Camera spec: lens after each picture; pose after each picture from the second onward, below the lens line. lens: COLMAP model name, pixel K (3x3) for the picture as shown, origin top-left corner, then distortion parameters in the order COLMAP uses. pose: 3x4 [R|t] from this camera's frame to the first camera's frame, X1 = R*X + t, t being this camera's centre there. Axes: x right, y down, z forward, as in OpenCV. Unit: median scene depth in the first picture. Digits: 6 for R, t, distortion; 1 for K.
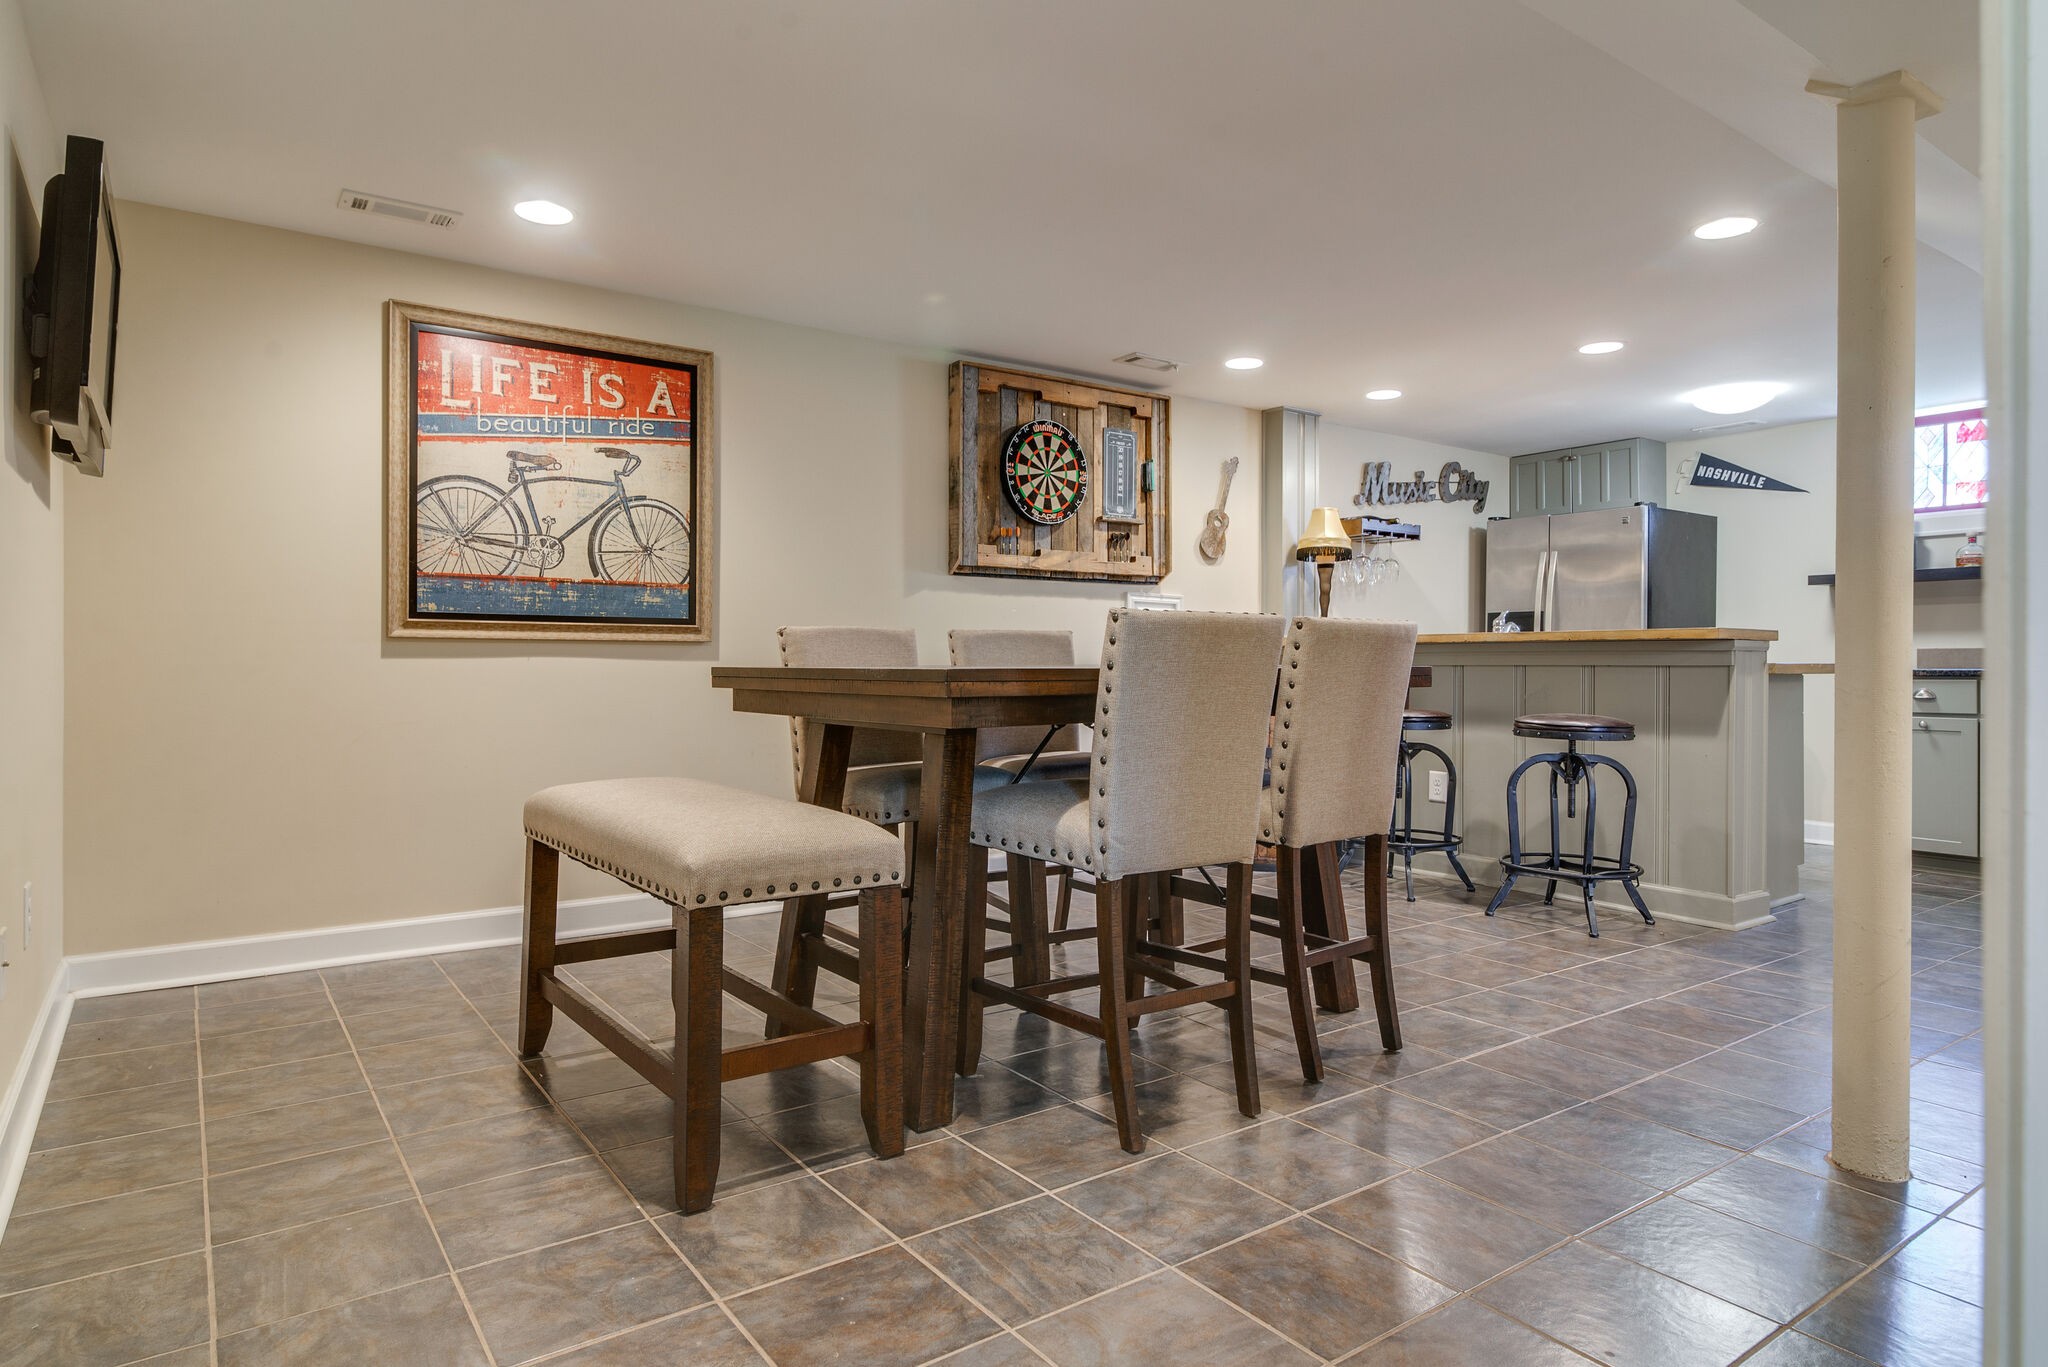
lens RADIAL K [[1166.5, 0, 976.3], [0, 1166.5, 677.4], [0, 0, 1]] dist [-0.002543, -0.001300]
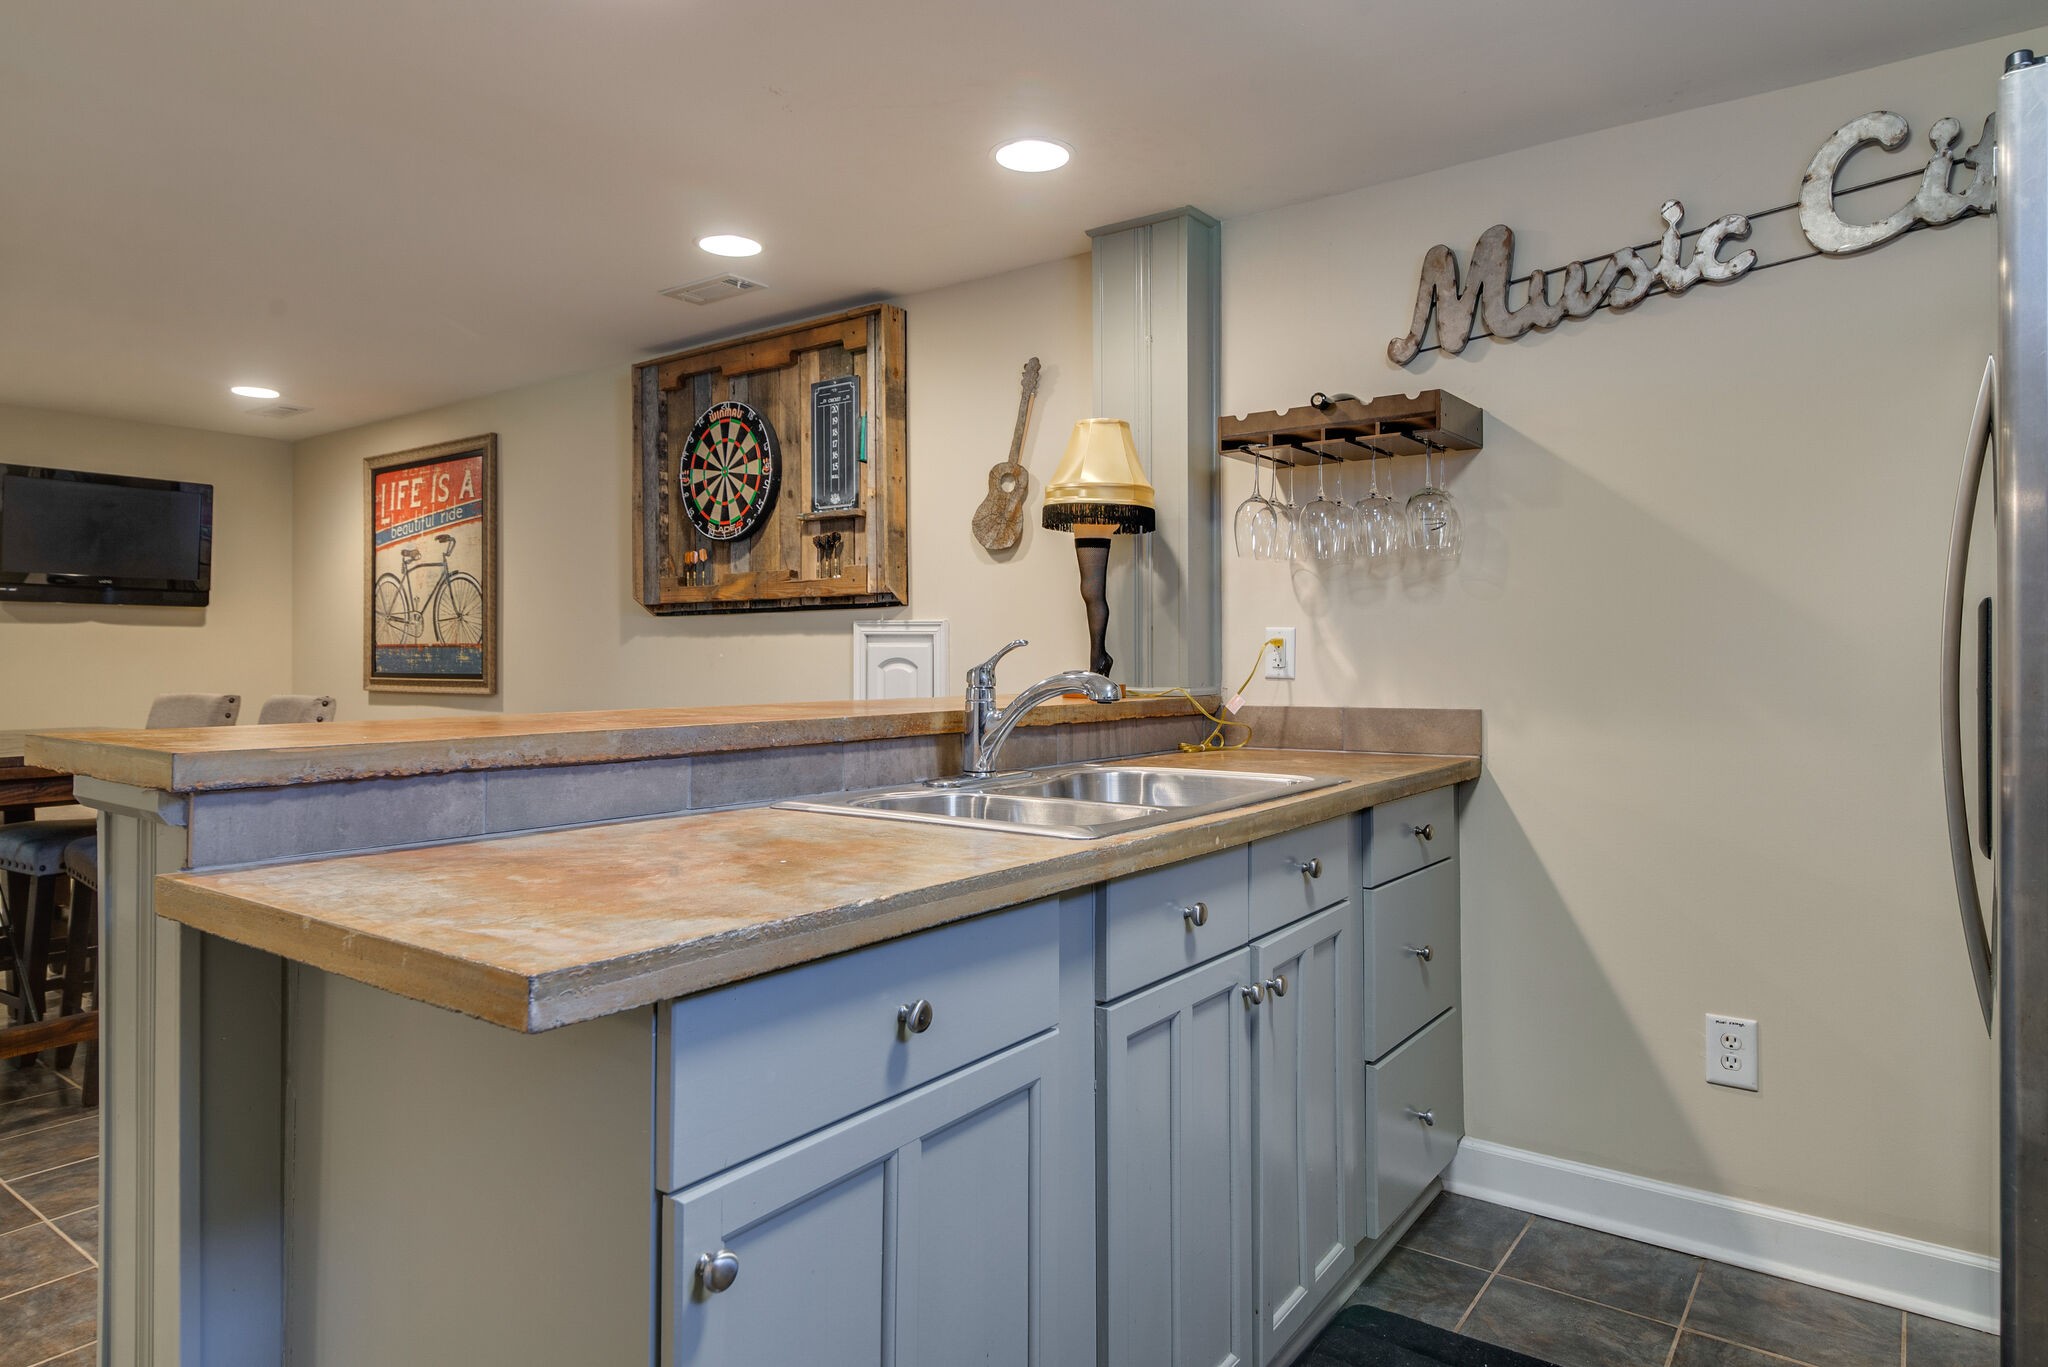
lens RADIAL K [[1193.4, 0, 1030.7], [0, 1193.4, 662.4], [0, 0, 1]] dist [0.003852, 0.000220]
pose [[0.334112, 0.000380, -0.942533, 0.792906], [-0.008023, 0.999965, -0.002441, -0.048927], [0.942499, 0.008377, 0.334103, 0.866122]]
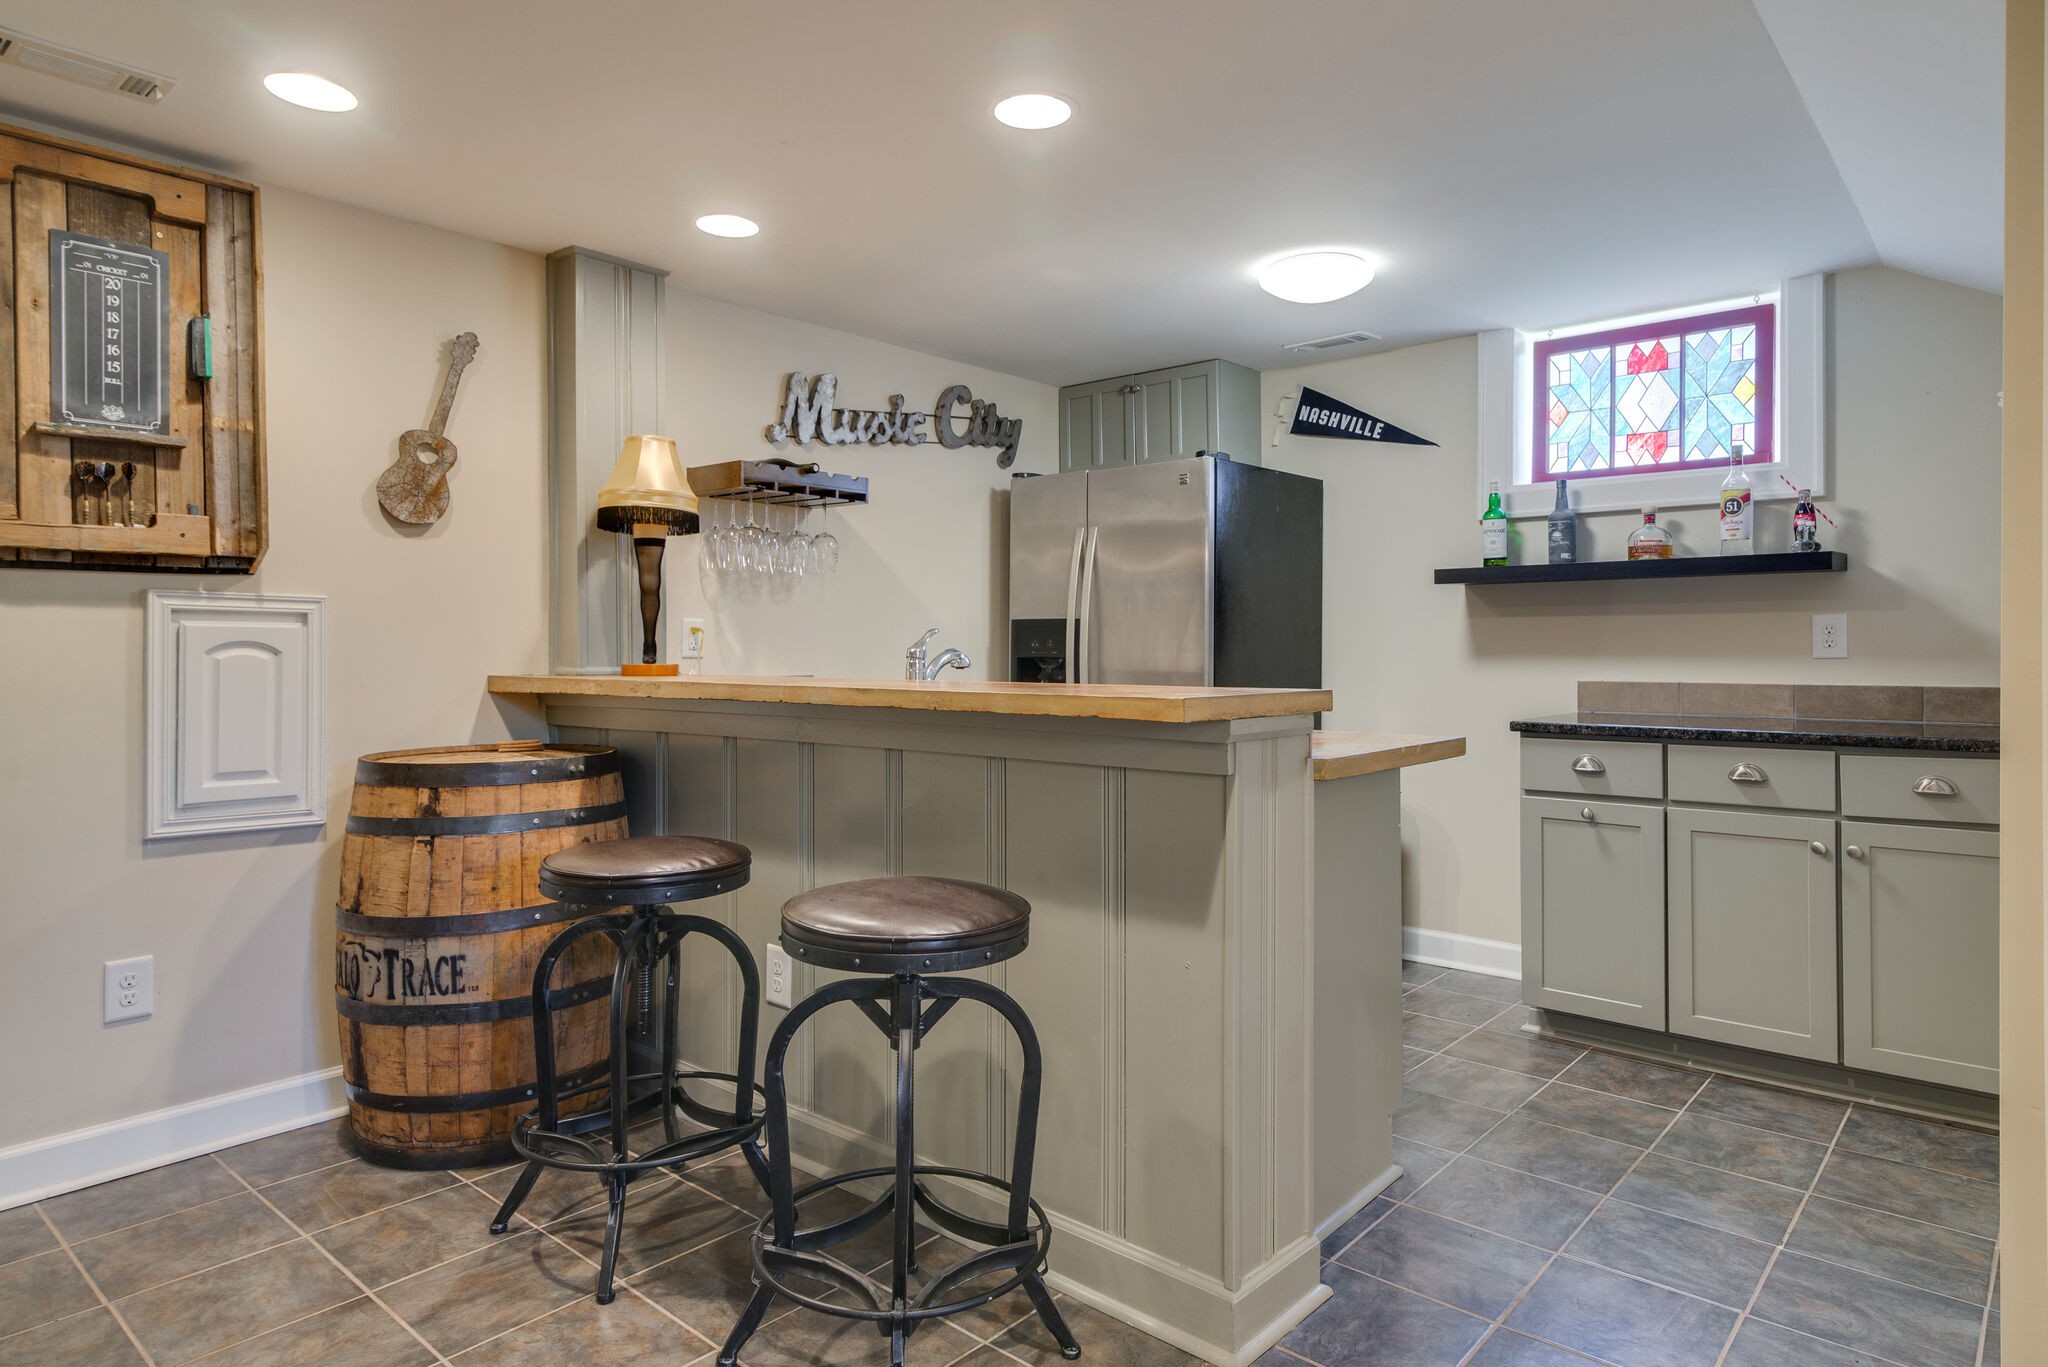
lens RADIAL K [[1193.4, 0, 1030.7], [0, 1193.4, 662.4], [0, 0, 1]] dist [0.003852, 0.000220]
pose [[0.968148, -0.007925, 0.250255, 0.352611], [0.006854, 0.999963, 0.005153, -0.043647], [-0.250286, -0.003274, 0.968166, 0.439428]]
